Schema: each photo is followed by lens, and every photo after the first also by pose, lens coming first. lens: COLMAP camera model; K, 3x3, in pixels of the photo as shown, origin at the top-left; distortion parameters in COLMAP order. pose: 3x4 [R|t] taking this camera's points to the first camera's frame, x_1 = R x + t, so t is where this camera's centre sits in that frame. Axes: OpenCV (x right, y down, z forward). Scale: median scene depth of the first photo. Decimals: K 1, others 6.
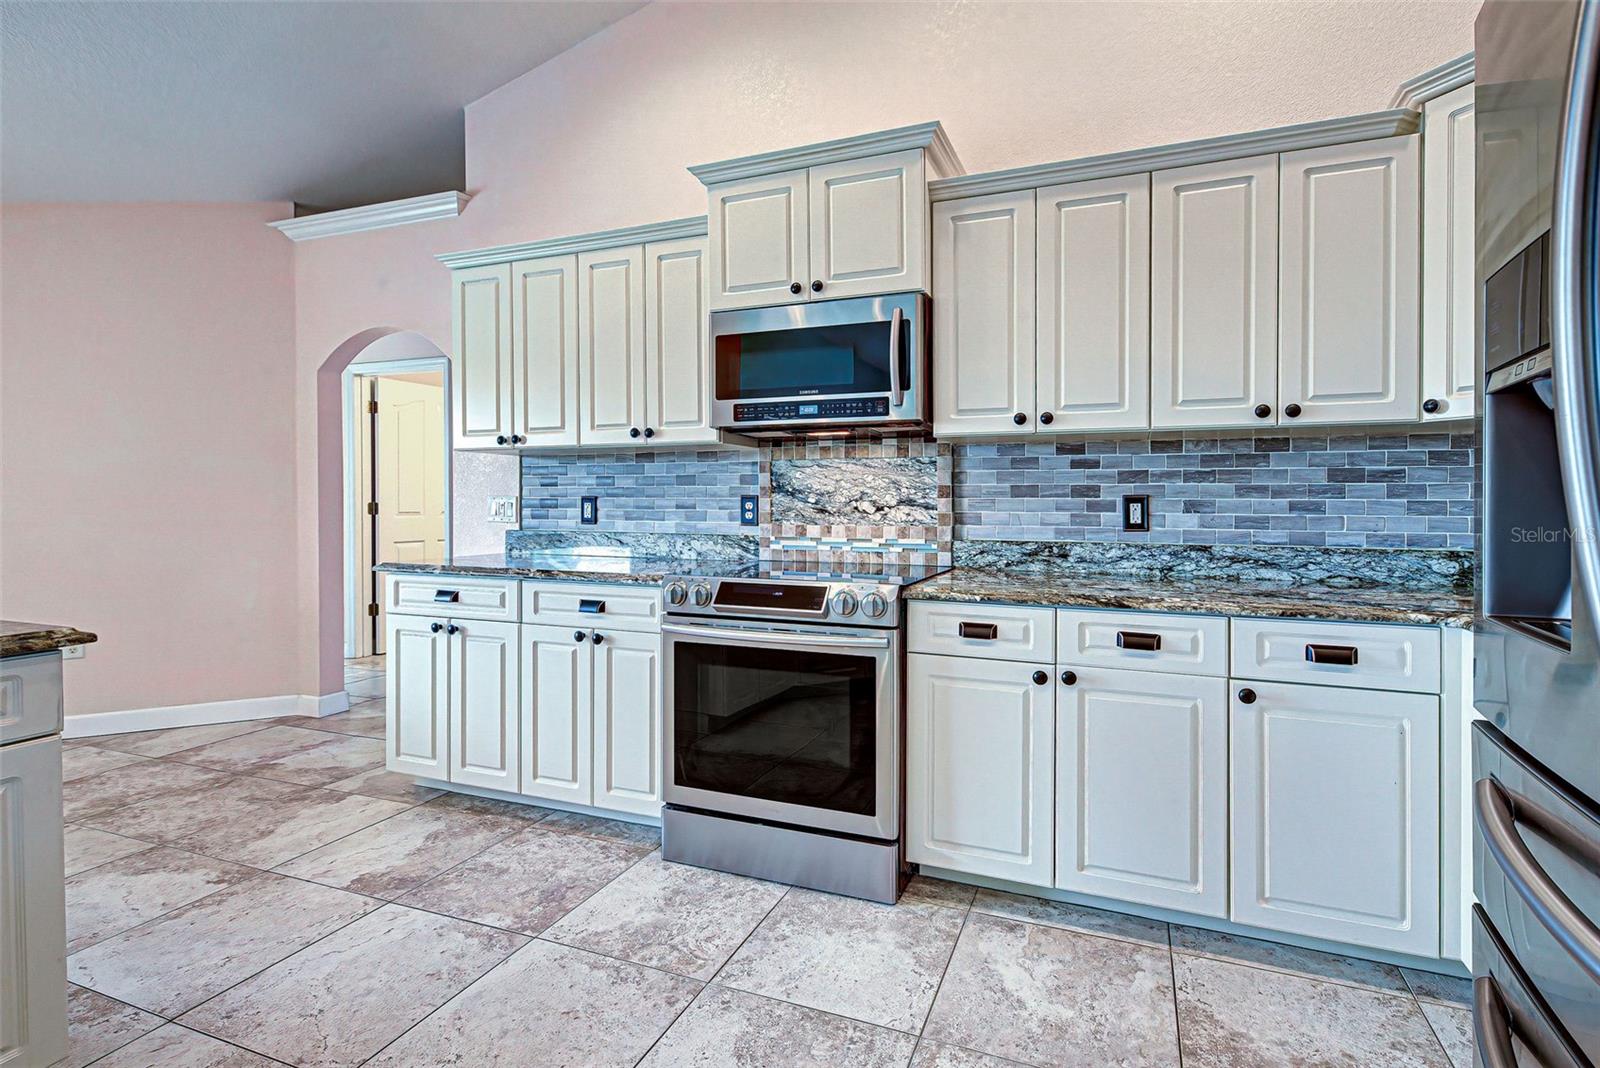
lens RADIAL K [[721.5, 0, 824.3], [0, 721.5, 520.1], [0, 0, 1]] dist [0.013730, -0.004002]
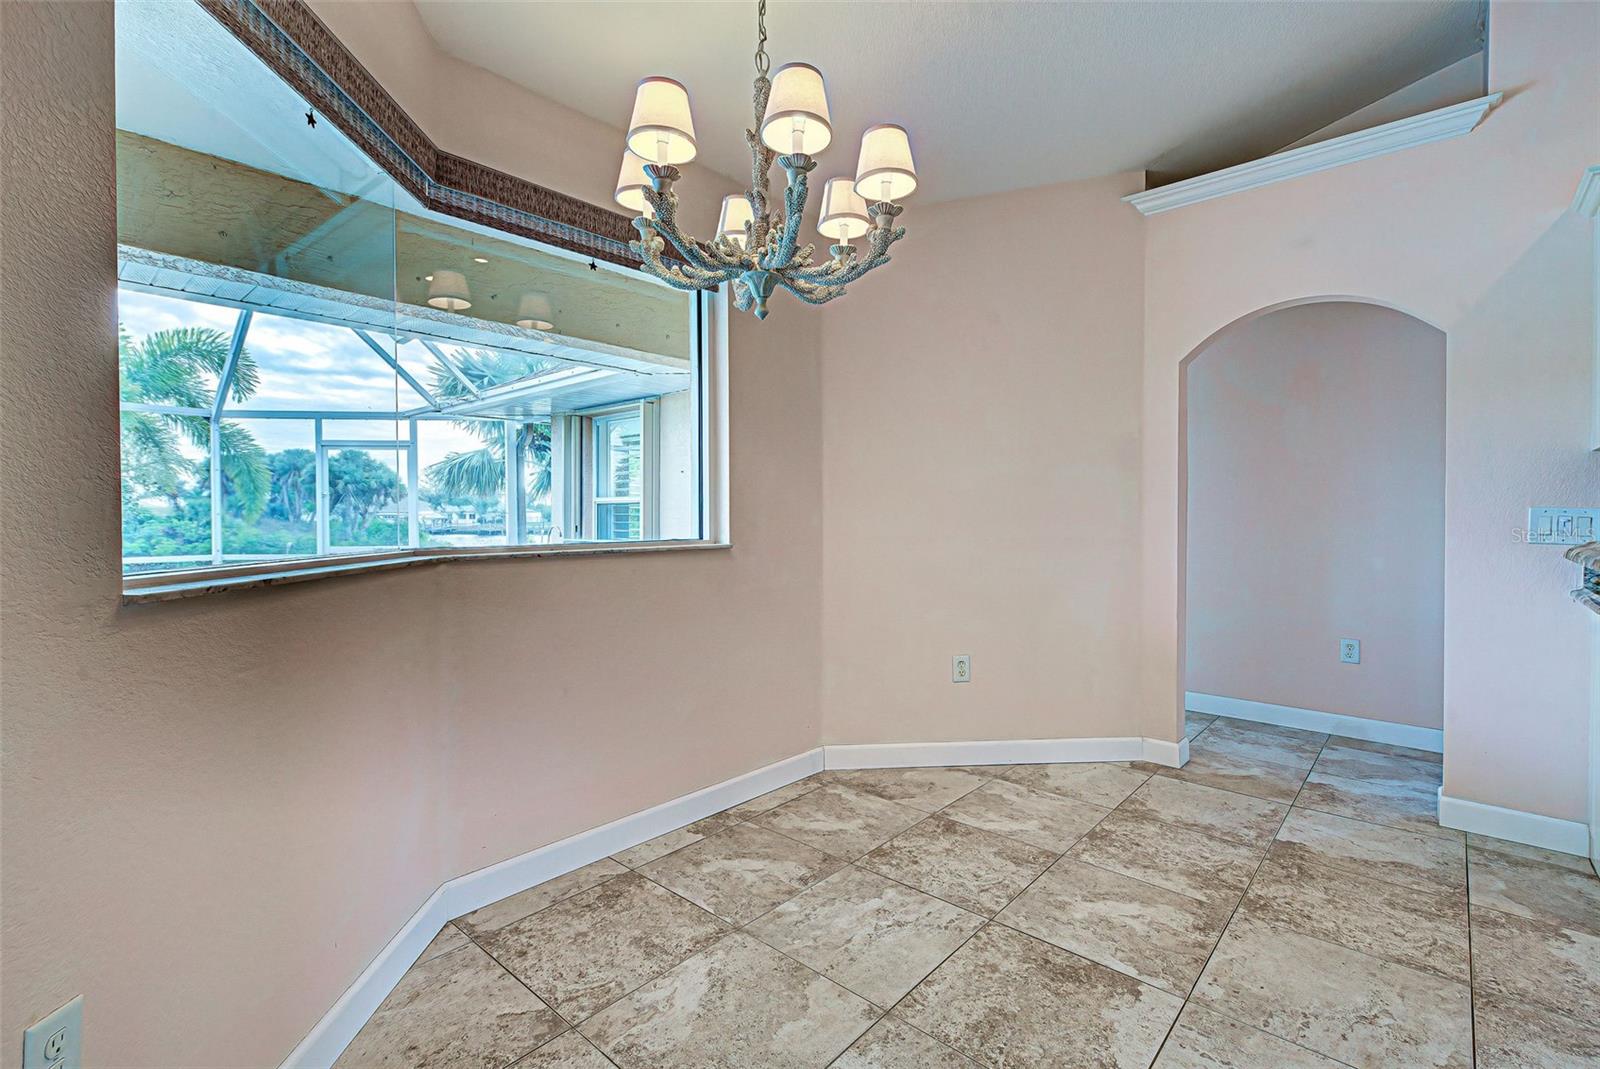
lens RADIAL K [[721.5, 0, 797.9], [0, 721.5, 525.2], [0, 0, 1]] dist [0.013730, -0.004002]
pose [[0.934265, 0.005657, -0.356534, -1.028095], [-0.008061, 0.999954, -0.005257, -0.006925], [0.356487, 0.007786, 0.934268, 0.055857]]
